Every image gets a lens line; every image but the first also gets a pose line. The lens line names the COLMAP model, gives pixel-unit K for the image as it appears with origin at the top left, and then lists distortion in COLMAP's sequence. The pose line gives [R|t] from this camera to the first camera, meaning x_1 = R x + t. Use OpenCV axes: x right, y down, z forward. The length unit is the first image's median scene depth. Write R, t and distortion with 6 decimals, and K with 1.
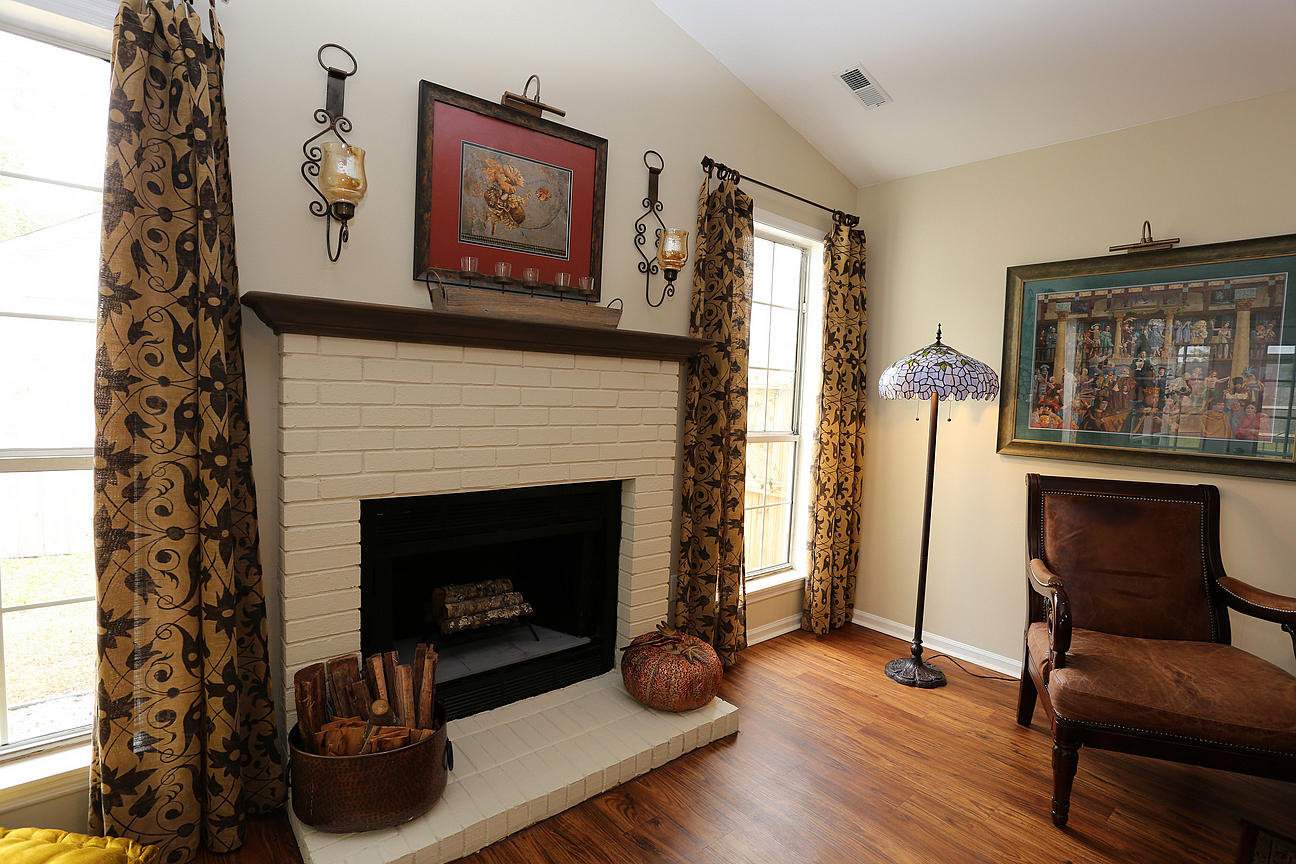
lens RADIAL K [[627.9, 0, 648.0], [0, 627.9, 432.0], [0, 0, 1]] dist [-0.070624, 0.027560]
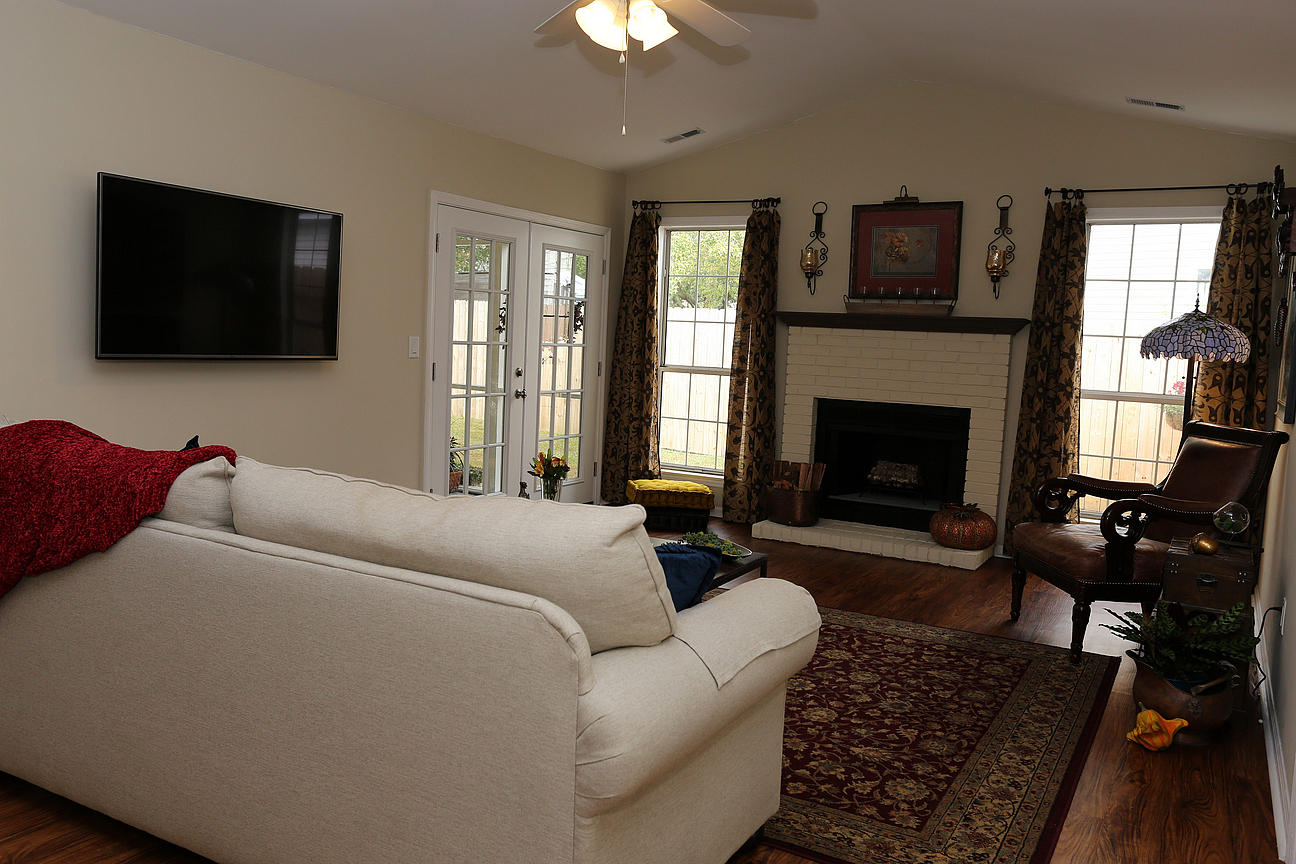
lens RADIAL K [[1003.9, 0, 648.0], [0, 1003.9, 432.0], [0, 0, 1]] dist [-0.036566, 0.078019]
pose [[0.343155, 0.063358, -0.937140, 2.521297], [-0.098139, 0.994680, 0.031312, 0.162846], [0.934138, 0.081225, 0.347547, -0.766185]]
